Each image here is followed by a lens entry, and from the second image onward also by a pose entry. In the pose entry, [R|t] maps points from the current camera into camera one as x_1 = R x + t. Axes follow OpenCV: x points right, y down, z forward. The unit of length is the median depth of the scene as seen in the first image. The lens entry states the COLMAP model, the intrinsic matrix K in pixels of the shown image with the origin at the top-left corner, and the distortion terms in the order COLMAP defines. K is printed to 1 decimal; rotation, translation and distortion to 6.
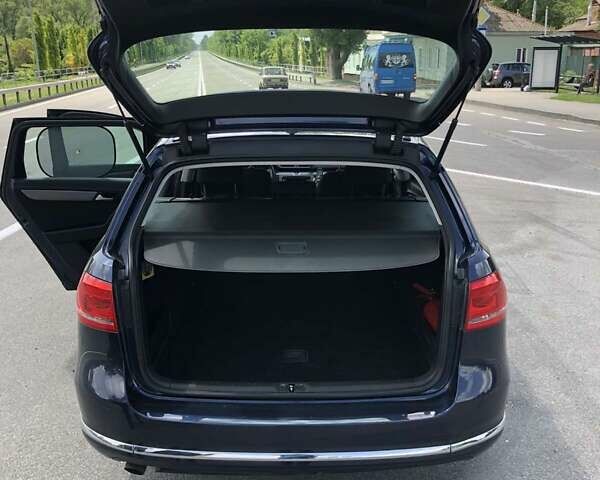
lens RADIAL K [[672.7, 0, 293.4], [0, 672.7, 230.6], [0, 0, 1]] dist [0.012922, -0.011878]
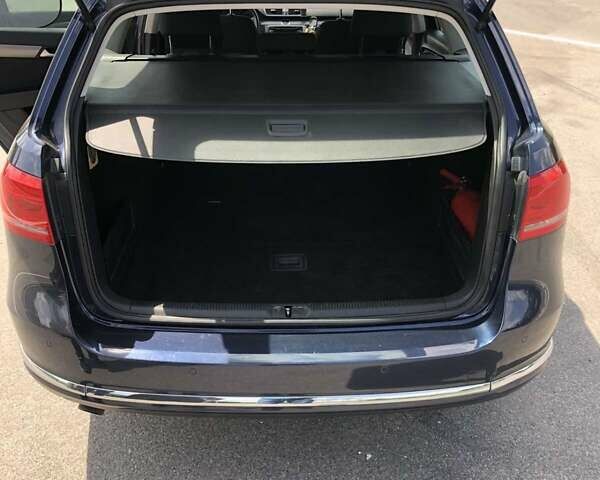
lens RADIAL K [[672.7, 0, 293.4], [0, 672.7, 230.6], [0, 0, 1]] dist [0.012922, -0.011878]
pose [[0.999625, -0.003965, 0.027097, -0.015916], [-0.001830, 0.977584, 0.210537, -0.018314], [-0.027325, -0.210507, 0.977210, 0.244520]]
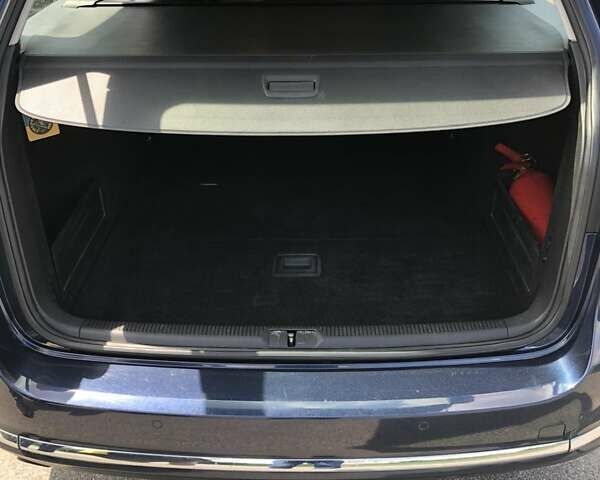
lens RADIAL K [[672.7, 0, 293.4], [0, 672.7, 230.6], [0, 0, 1]] dist [0.012922, -0.011878]
pose [[0.999925, -0.000025, -0.012267, 0.005703], [0.003068, 0.968716, 0.248153, 0.004293], [0.011877, -0.248172, 0.968643, 0.436790]]
